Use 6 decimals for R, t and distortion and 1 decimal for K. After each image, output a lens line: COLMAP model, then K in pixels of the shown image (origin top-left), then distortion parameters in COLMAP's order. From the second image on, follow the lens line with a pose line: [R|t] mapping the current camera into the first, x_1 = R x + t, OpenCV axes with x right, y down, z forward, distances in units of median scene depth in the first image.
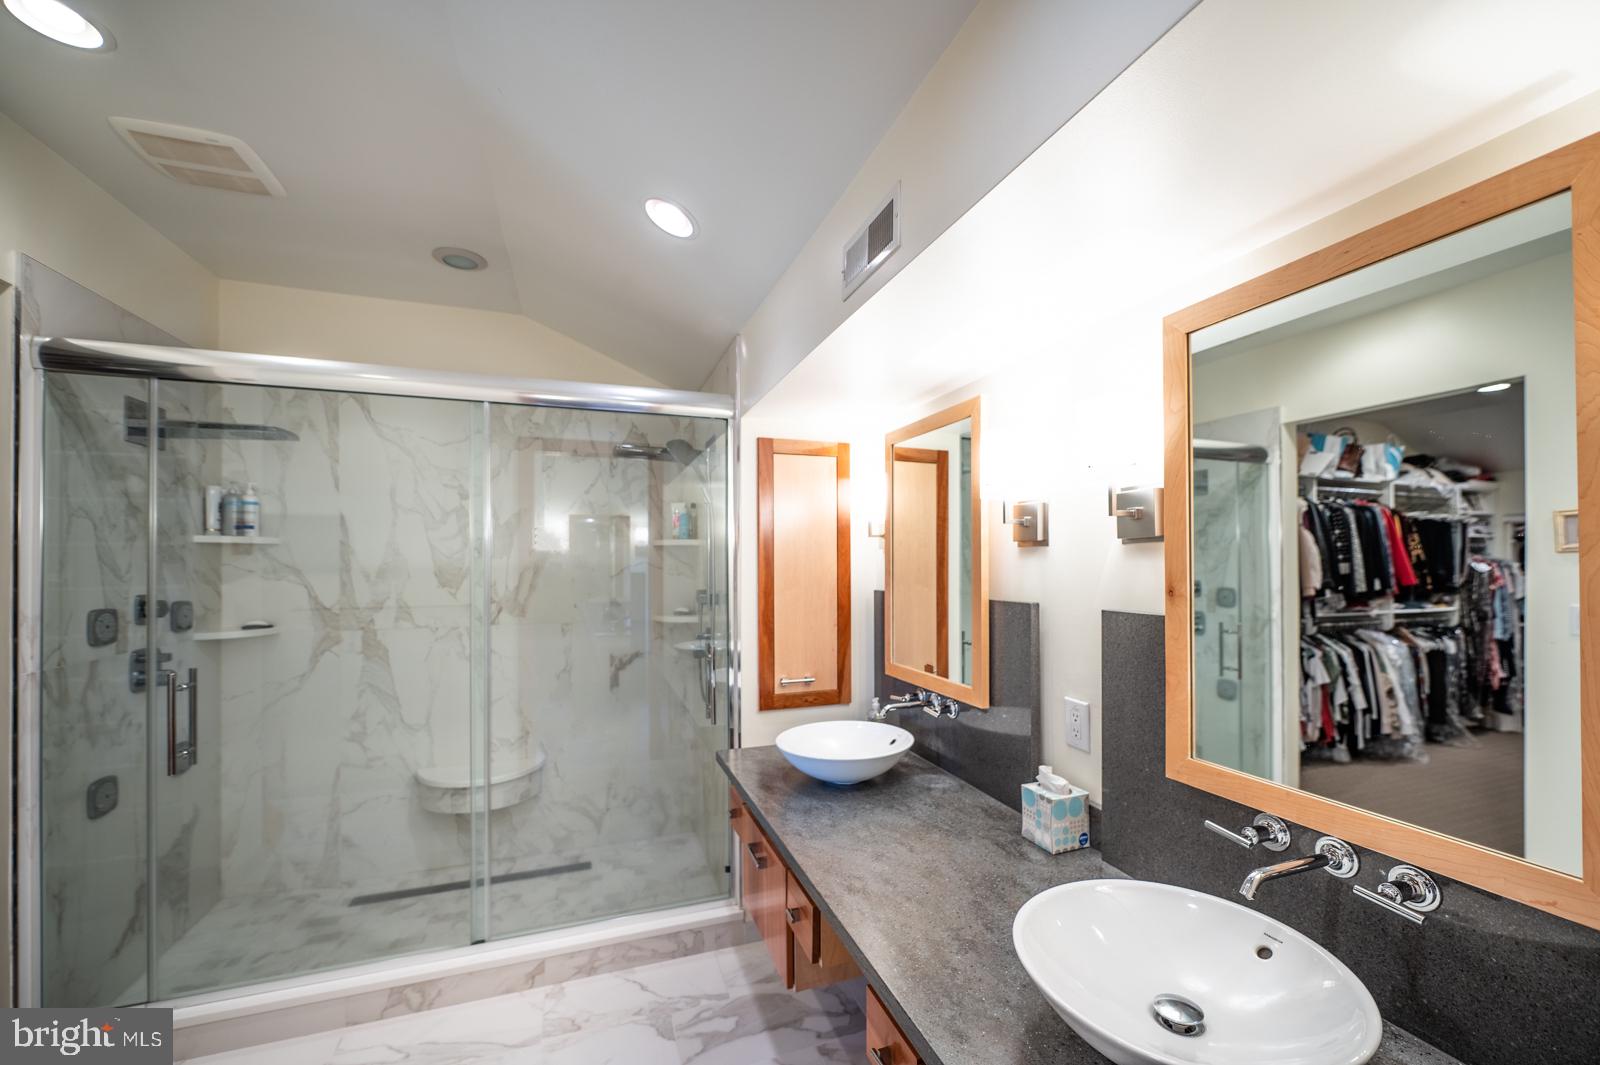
lens RADIAL K [[663.6, 0, 829.1], [0, 663.6, 558.5], [0, 0, 1]] dist [-0.009196, 0.001391]
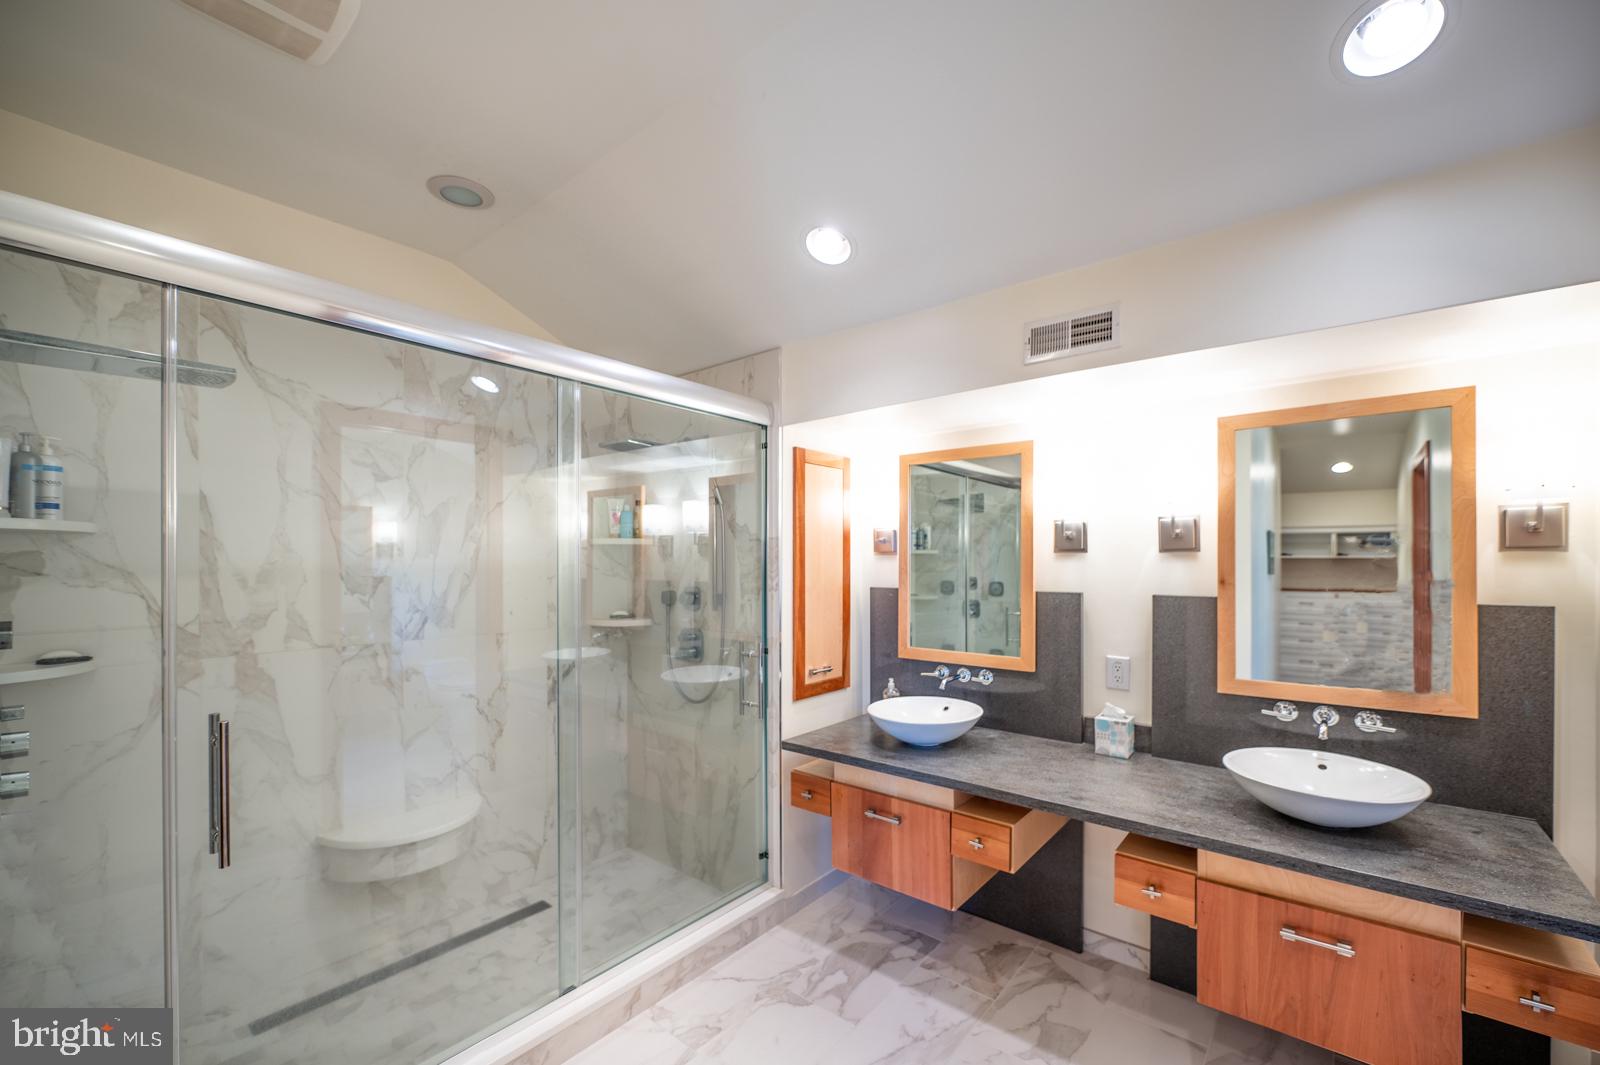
lens RADIAL K [[663.6, 0, 853.3], [0, 663.6, 563.6], [0, 0, 1]] dist [-0.009196, 0.001391]
pose [[0.843379, 0.001991, 0.537315, -0.552234], [-0.006368, 0.999960, 0.006290, -0.000341], [-0.537281, -0.008726, 0.843358, 0.040142]]
